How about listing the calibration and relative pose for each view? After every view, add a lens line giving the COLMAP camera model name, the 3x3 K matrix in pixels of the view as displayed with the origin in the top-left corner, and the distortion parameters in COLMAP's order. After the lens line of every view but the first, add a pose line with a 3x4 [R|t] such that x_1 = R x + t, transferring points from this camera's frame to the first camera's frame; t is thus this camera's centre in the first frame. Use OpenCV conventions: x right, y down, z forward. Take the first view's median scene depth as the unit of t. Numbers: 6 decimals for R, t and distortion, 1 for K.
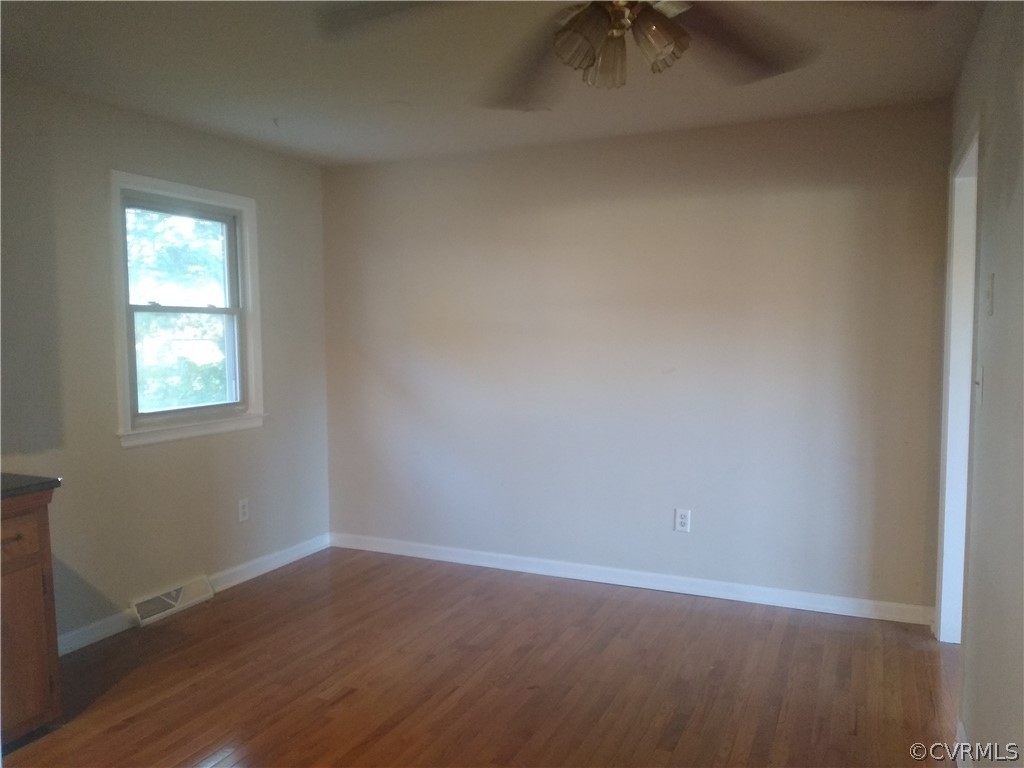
lens RADIAL K [[794.5, 0, 512.0], [0, 794.5, 384.0], [0, 0, 1]] dist [0.084386, -0.145755]
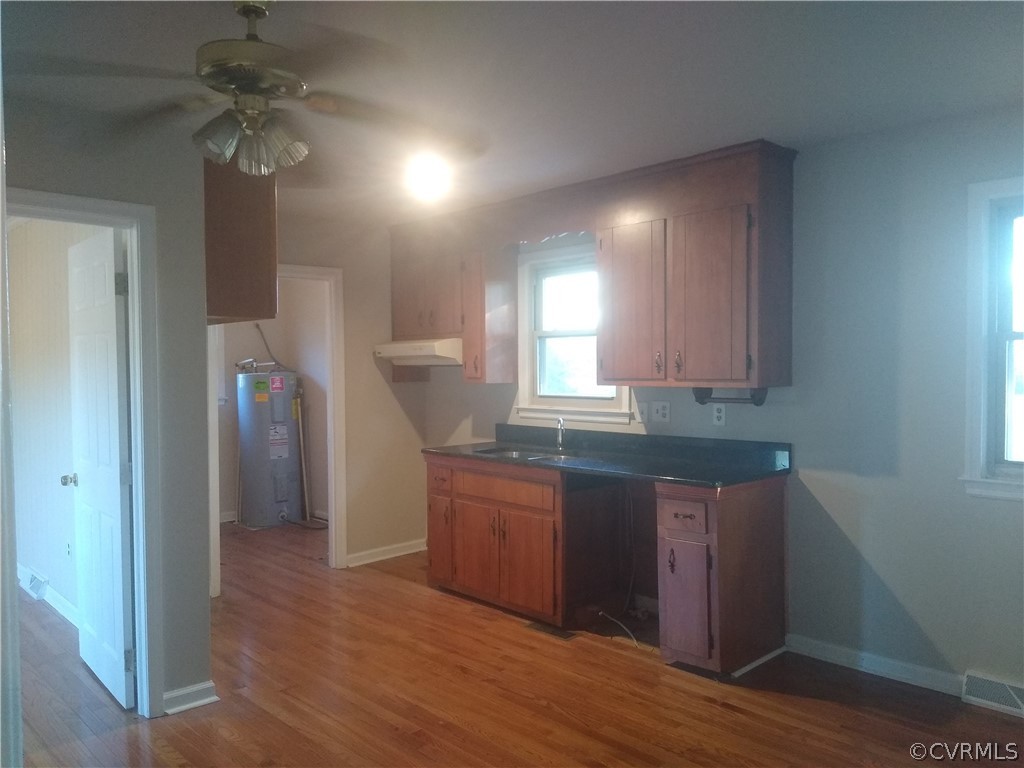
lens RADIAL K [[794.5, 0, 512.0], [0, 794.5, 384.0], [0, 0, 1]] dist [0.084386, -0.145755]
pose [[-0.389539, 0.025196, -0.920665, 0.501994], [-0.066951, 0.996206, 0.055590, -0.054498], [0.918573, 0.083294, -0.386374, 0.842207]]
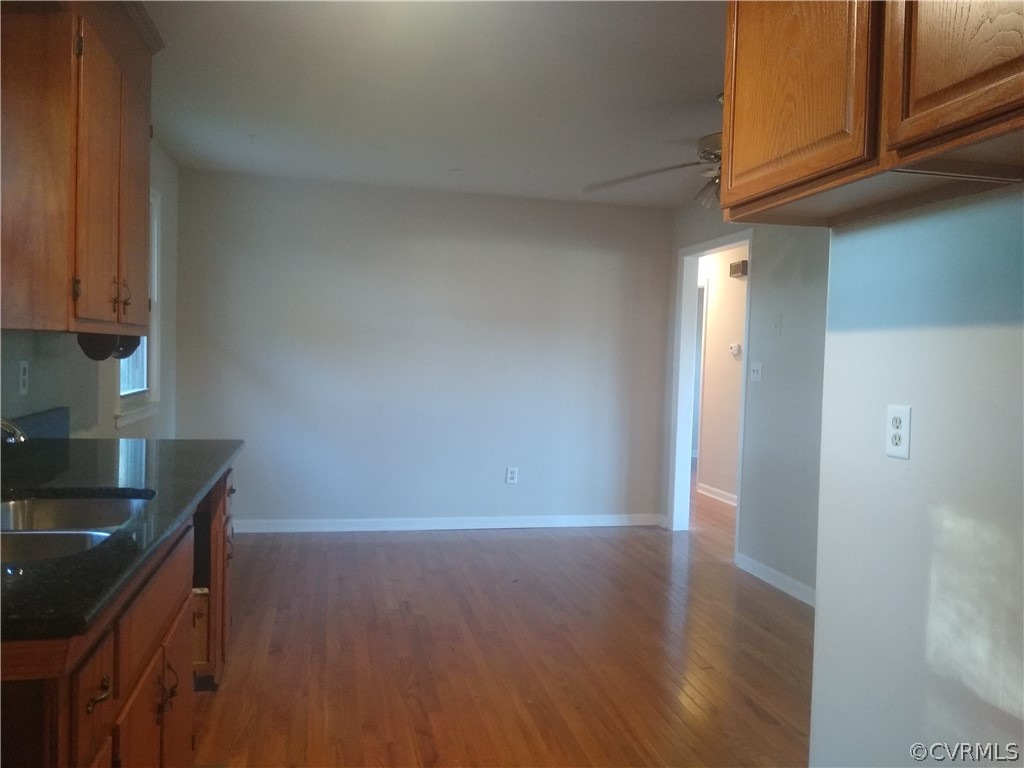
lens RADIAL K [[794.5, 0, 512.0], [0, 794.5, 384.0], [0, 0, 1]] dist [0.084386, -0.145755]
pose [[0.793774, 0.010359, 0.608124, -0.685766], [0.006324, 0.999660, -0.025283, 0.051039], [-0.608179, 0.023915, 0.793439, -0.110130]]
